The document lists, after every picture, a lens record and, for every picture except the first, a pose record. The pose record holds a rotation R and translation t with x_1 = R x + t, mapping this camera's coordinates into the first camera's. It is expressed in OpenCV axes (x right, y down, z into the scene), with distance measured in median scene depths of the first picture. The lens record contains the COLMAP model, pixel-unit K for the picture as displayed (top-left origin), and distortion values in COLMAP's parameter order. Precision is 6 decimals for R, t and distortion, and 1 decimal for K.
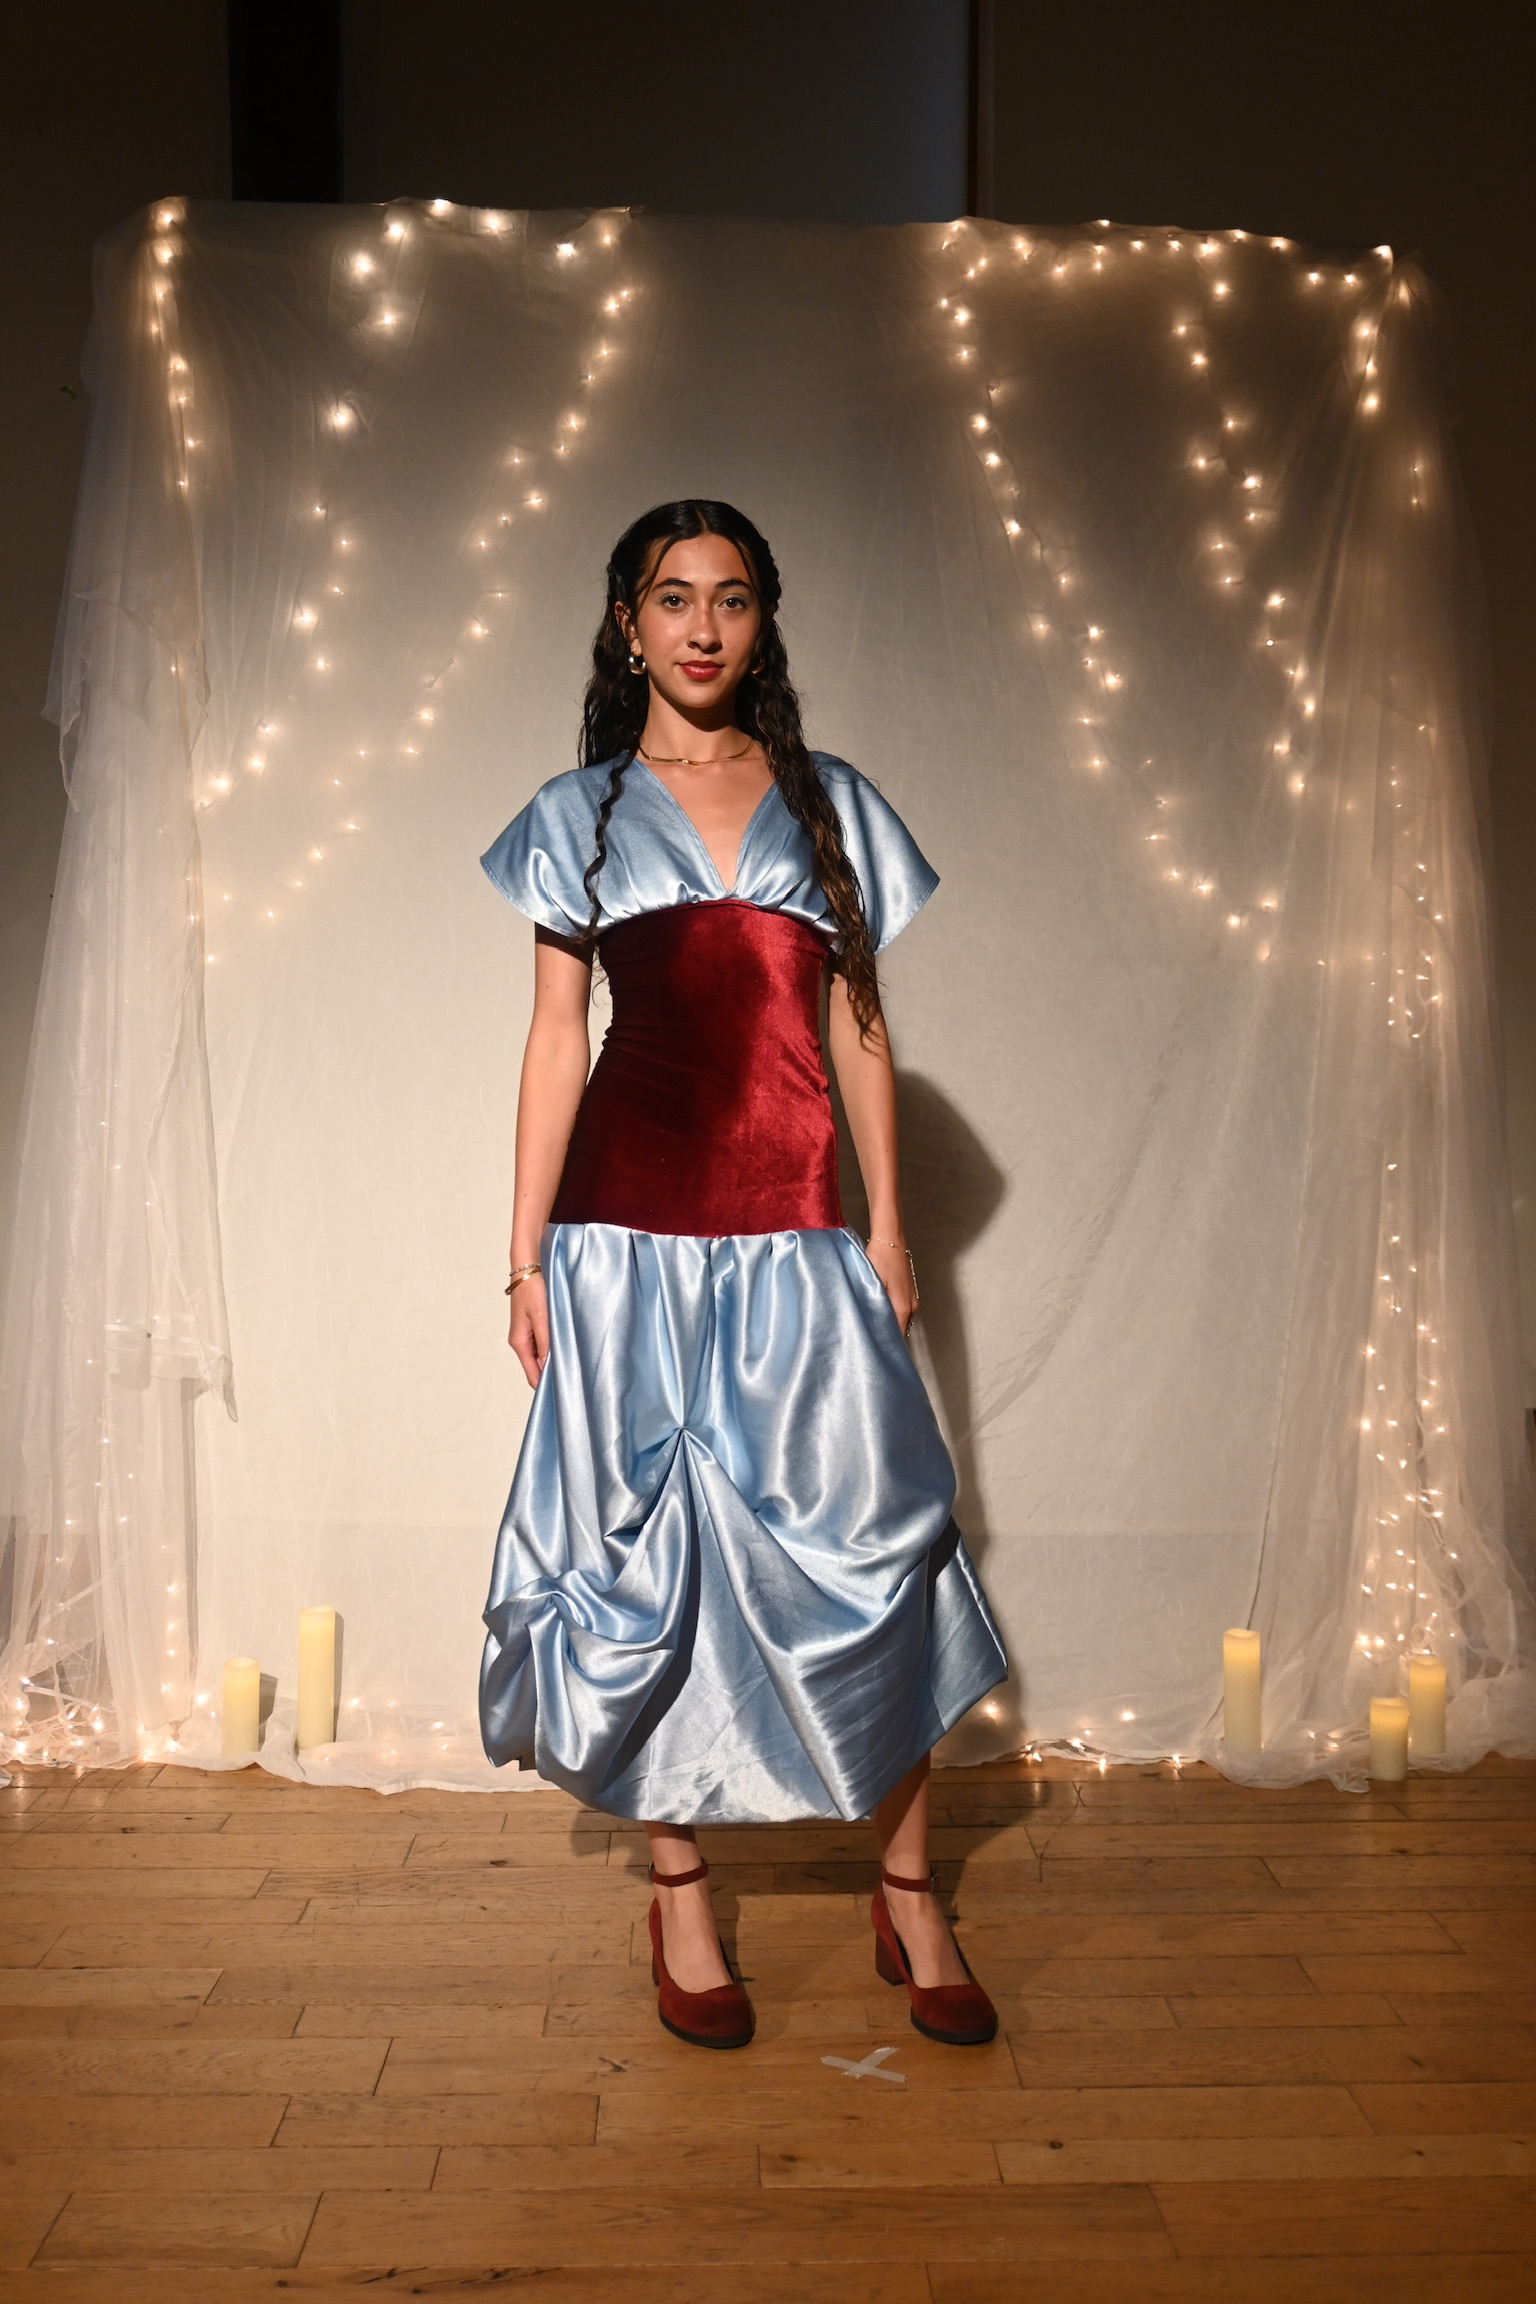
lens RADIAL K [[2136.7, 0, 765.3], [0, 2136.7, 1147.8], [0, 0, 1]] dist [0.008773, 0.009873]
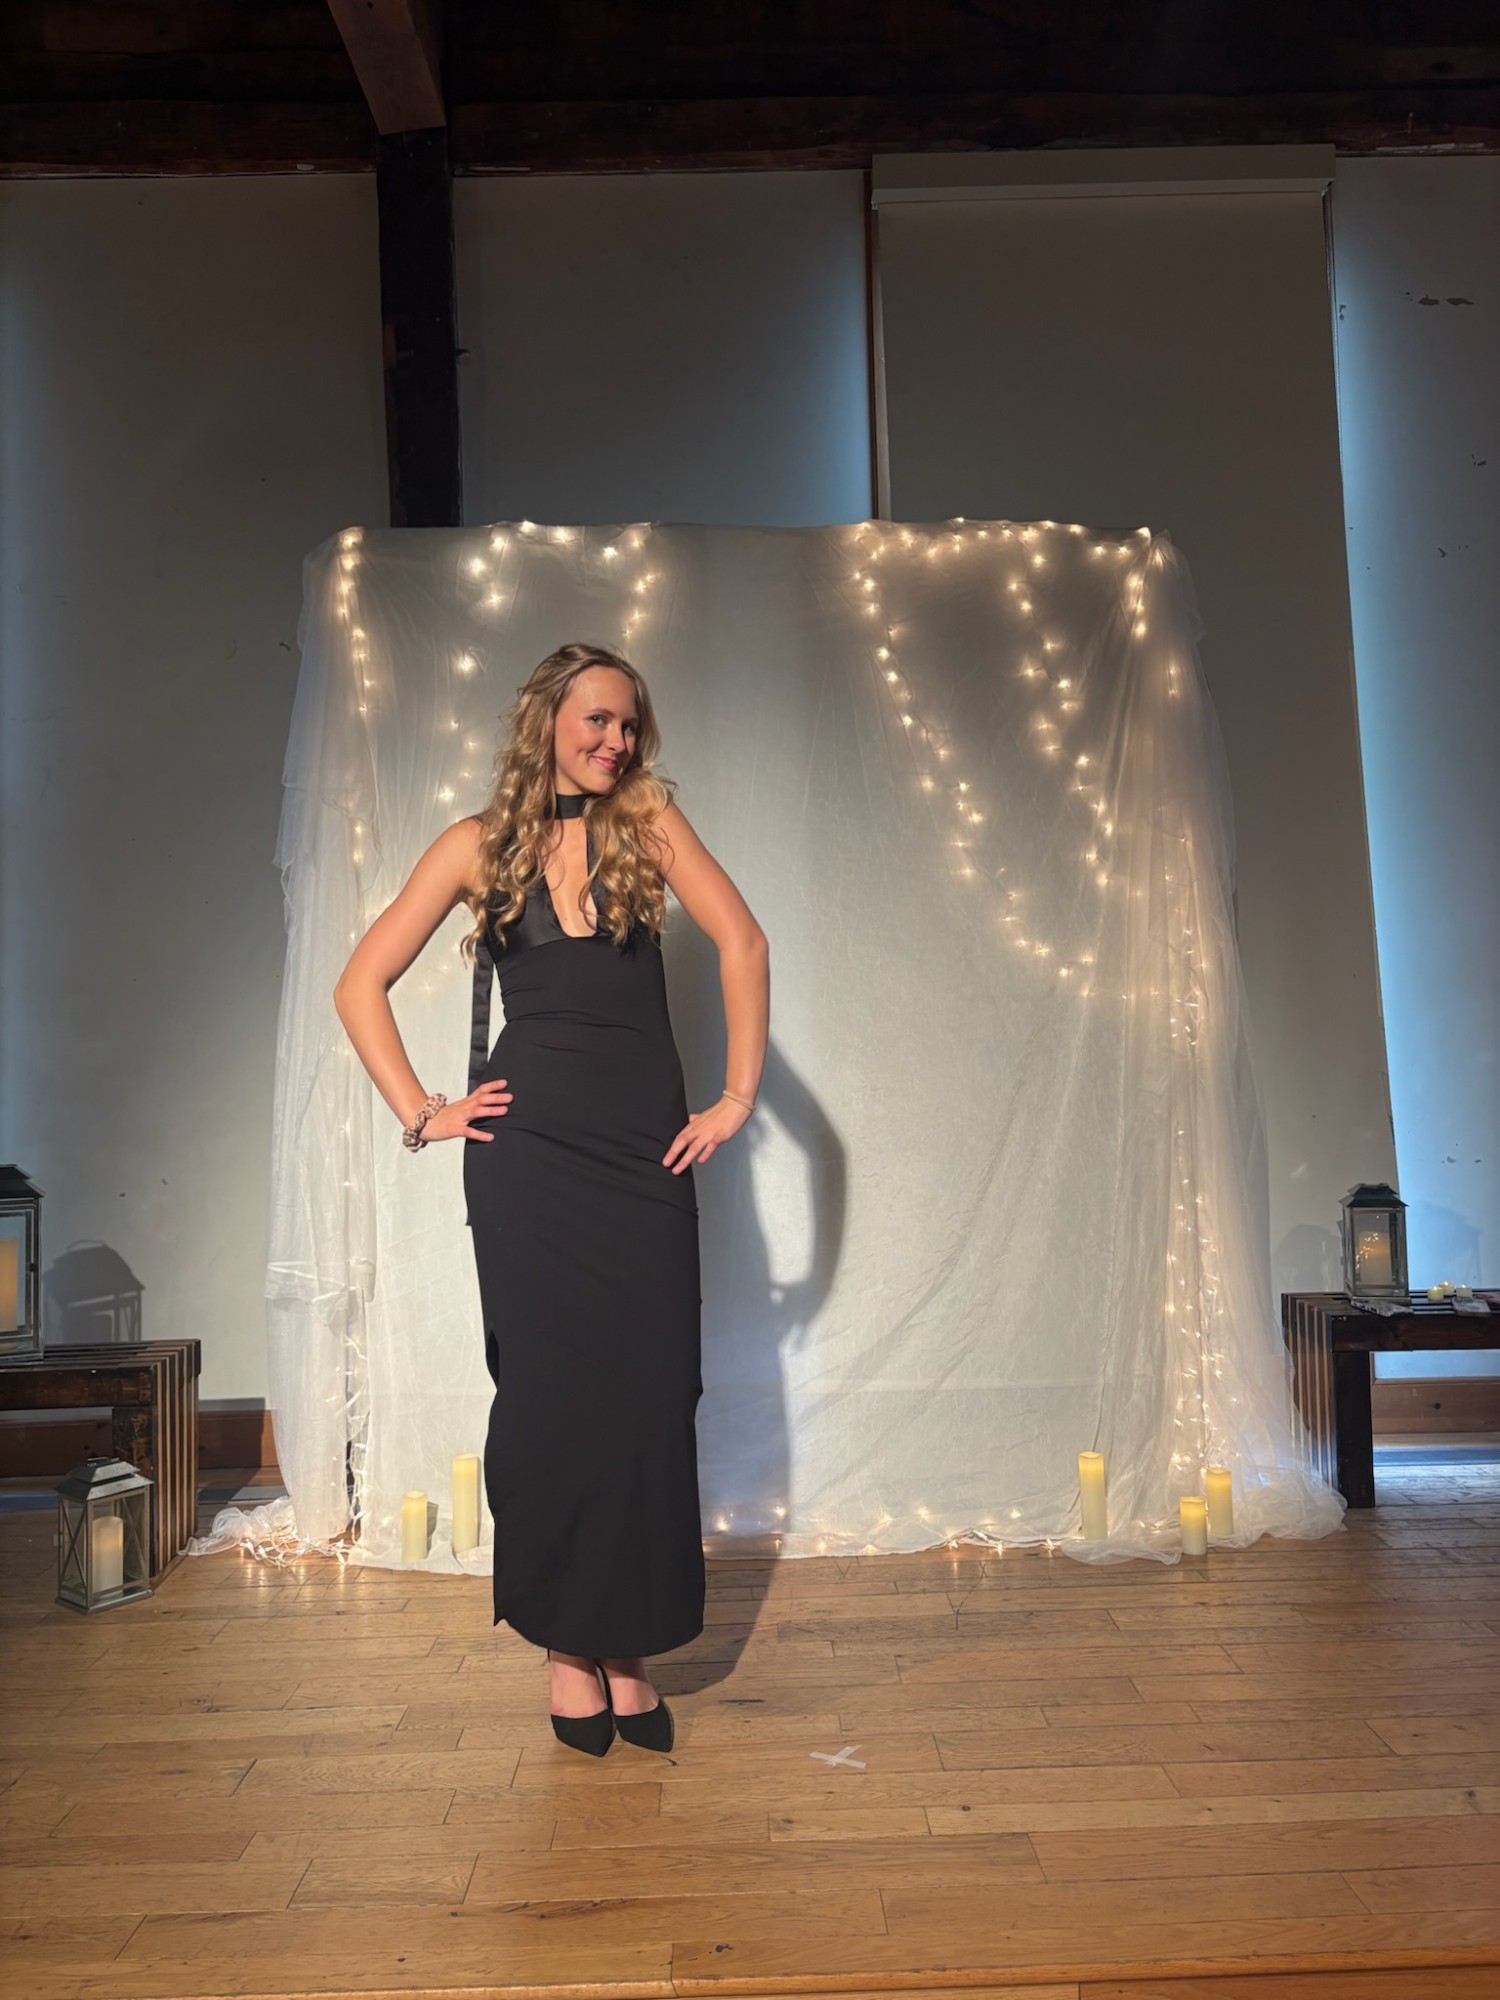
lens RADIAL K [[1503.6, 0, 749.6], [0, 1503.6, 1018.8], [0, 0, 1]] dist [0.058302, -0.002481]
pose [[0.999434, -0.032001, -0.010343, 0.007888], [0.031303, 0.997597, -0.061816, -0.014668], [0.012296, 0.061458, 0.998034, -0.062178]]
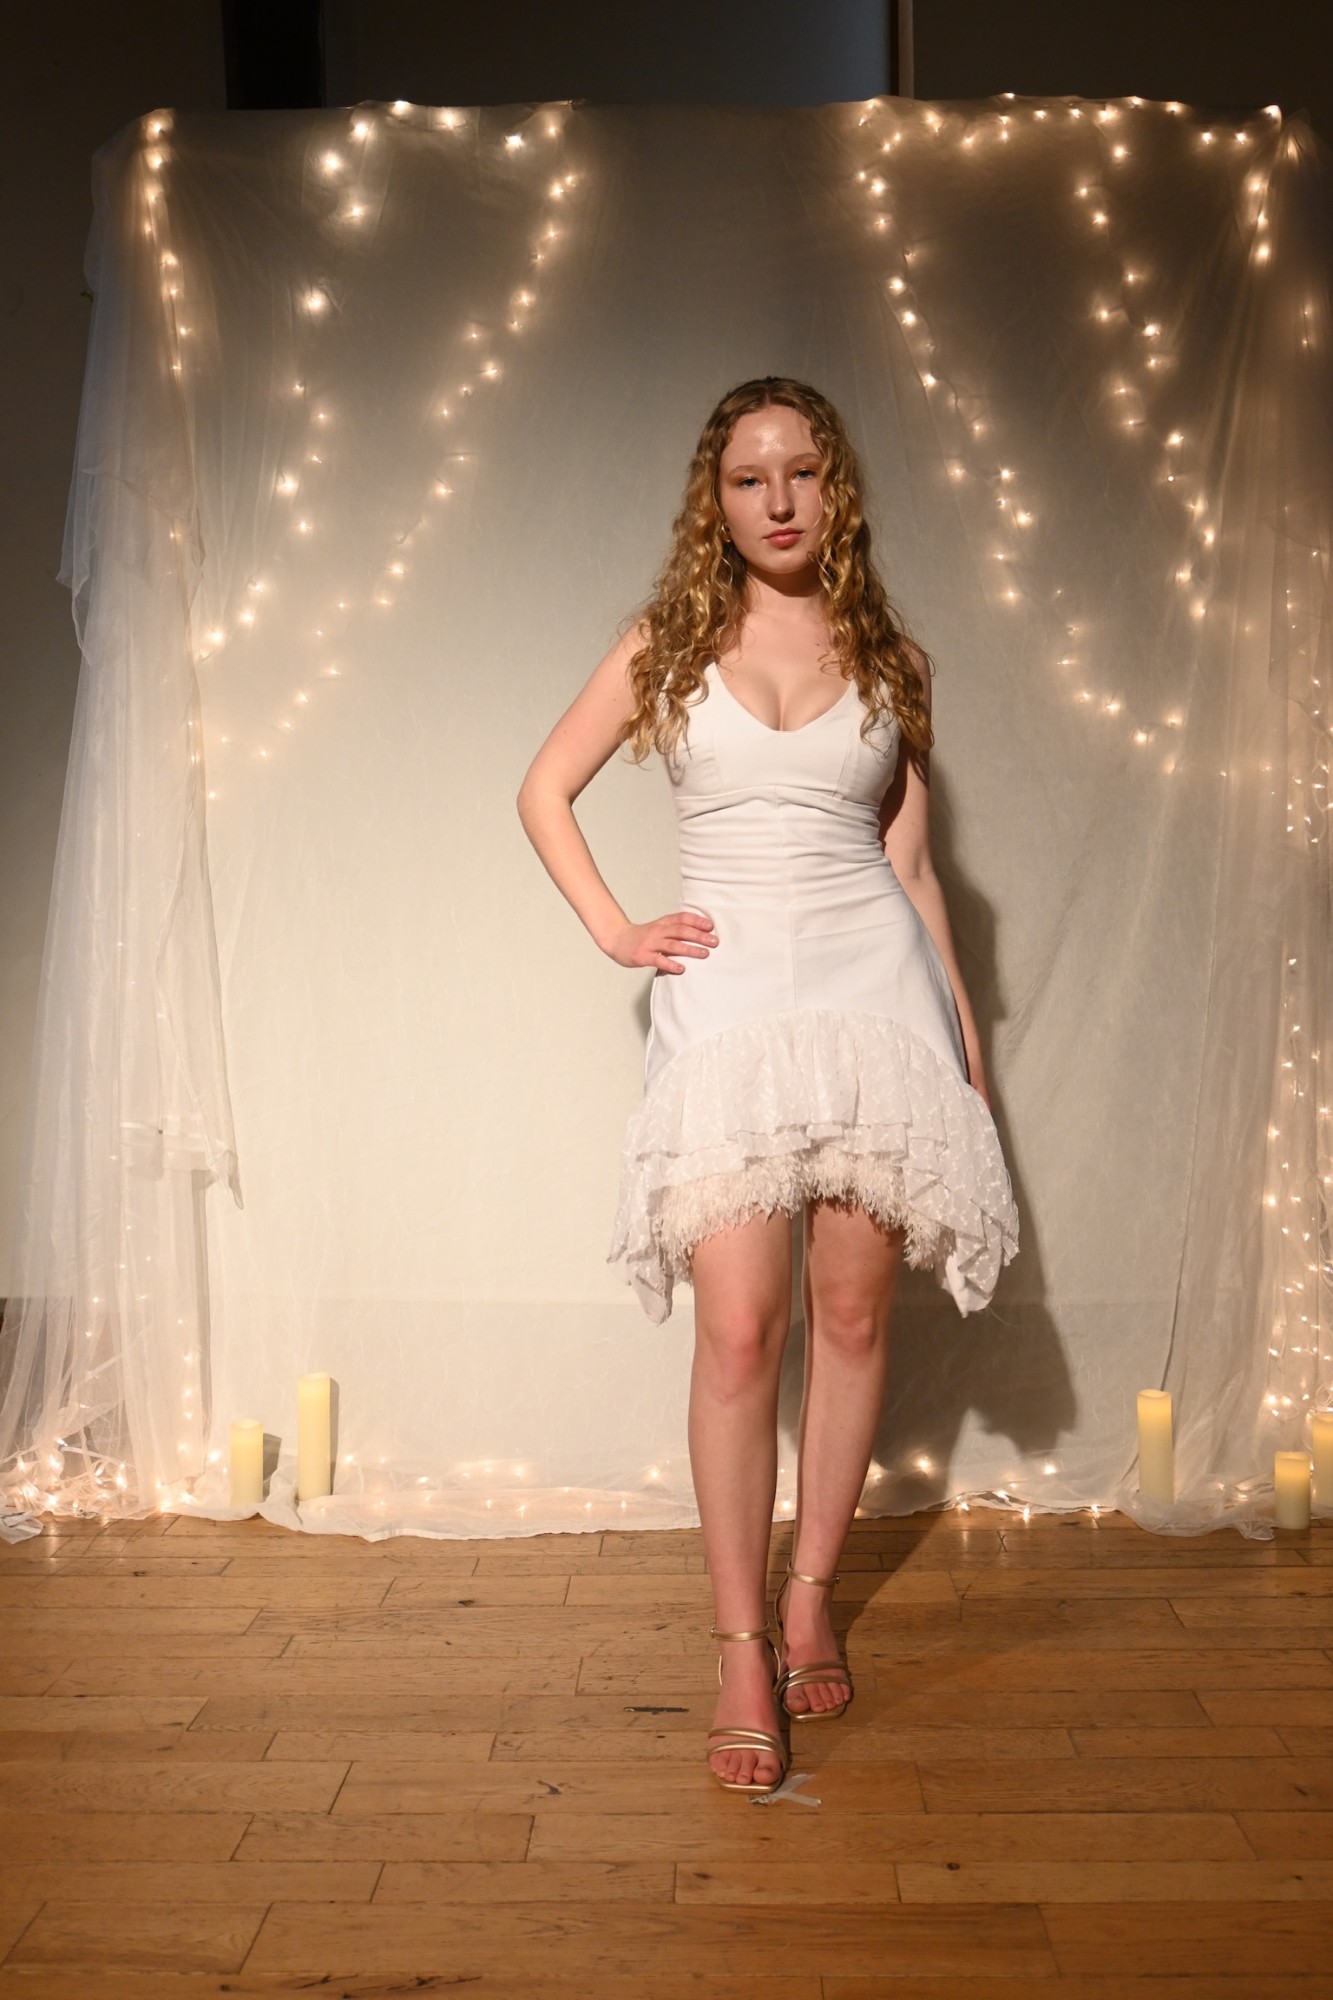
lens RADIAL K [[1882.3, 0, 661.9], [0, 1882.3, 994.9], [0, 0, 1]] dist [0.009599, 0.012900]
pose [[0.998076, -0.017655, -0.059434, 0.032425], [0.018244, 0.999790, 0.009384, 0.011193], [0.059255, -0.010450, 0.998188, 0.032517]]
